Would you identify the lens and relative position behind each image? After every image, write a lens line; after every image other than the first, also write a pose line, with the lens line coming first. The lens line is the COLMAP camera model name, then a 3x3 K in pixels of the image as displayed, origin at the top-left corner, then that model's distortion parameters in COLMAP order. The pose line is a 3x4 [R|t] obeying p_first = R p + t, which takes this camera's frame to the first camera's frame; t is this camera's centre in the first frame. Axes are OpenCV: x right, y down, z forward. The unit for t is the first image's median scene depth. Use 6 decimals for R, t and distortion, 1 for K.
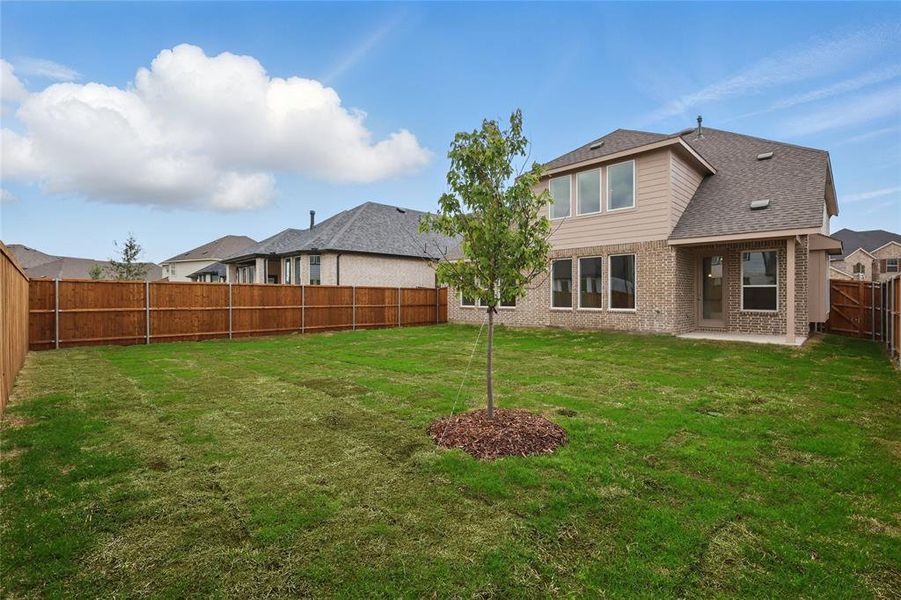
lens RADIAL K [[398.4, 0, 454.1], [0, 398.4, 298.1], [0, 0, 1]] dist [0.009299, -0.001645]
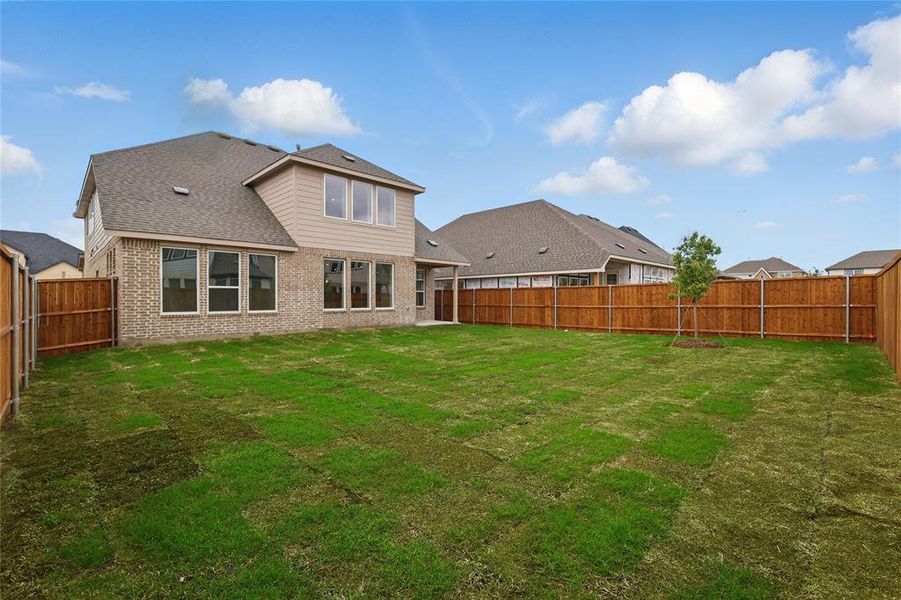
lens RADIAL K [[398.4, 0, 455.9], [0, 398.4, 297.8], [0, 0, 1]] dist [0.009299, -0.001645]
pose [[0.003108, 0.002896, 0.999991, -0.721339], [0.005235, 0.999982, -0.002912, 0.000975], [-0.999981, 0.005244, 0.003093, 0.711130]]
